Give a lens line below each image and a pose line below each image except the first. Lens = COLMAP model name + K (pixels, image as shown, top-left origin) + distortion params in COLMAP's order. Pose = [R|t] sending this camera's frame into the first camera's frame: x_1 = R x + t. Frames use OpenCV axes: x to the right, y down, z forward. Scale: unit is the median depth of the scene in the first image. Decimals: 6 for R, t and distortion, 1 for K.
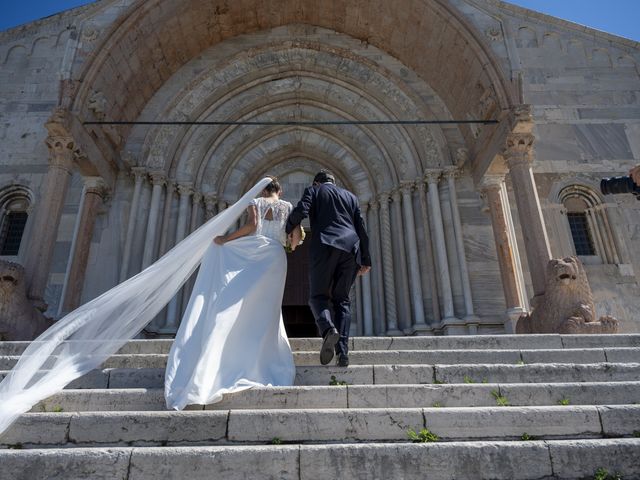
lens RADIAL K [[493.4, 0, 319.0], [0, 493.4, 239.6], [0, 0, 1]] dist [-0.002042, -0.003896]
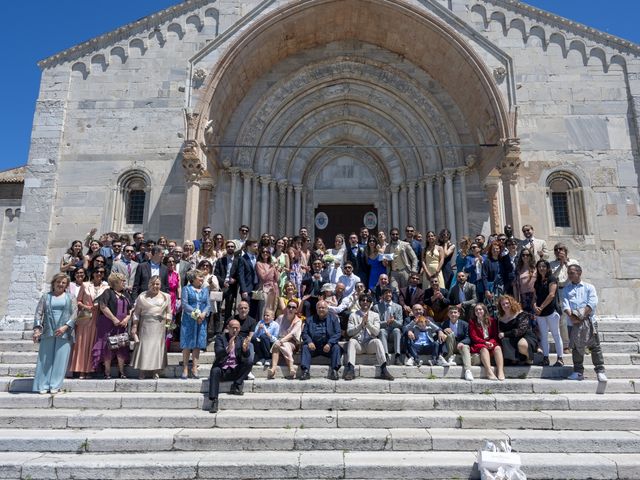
lens RADIAL K [[493.4, 0, 320.5], [0, 493.4, 240.5], [0, 0, 1]] dist [-0.002042, -0.003896]
pose [[0.999421, 0.009221, -0.032751, -0.068742], [-0.002648, 0.980739, 0.195305, -0.191911], [0.033921, -0.195105, 0.980196, -0.338727]]
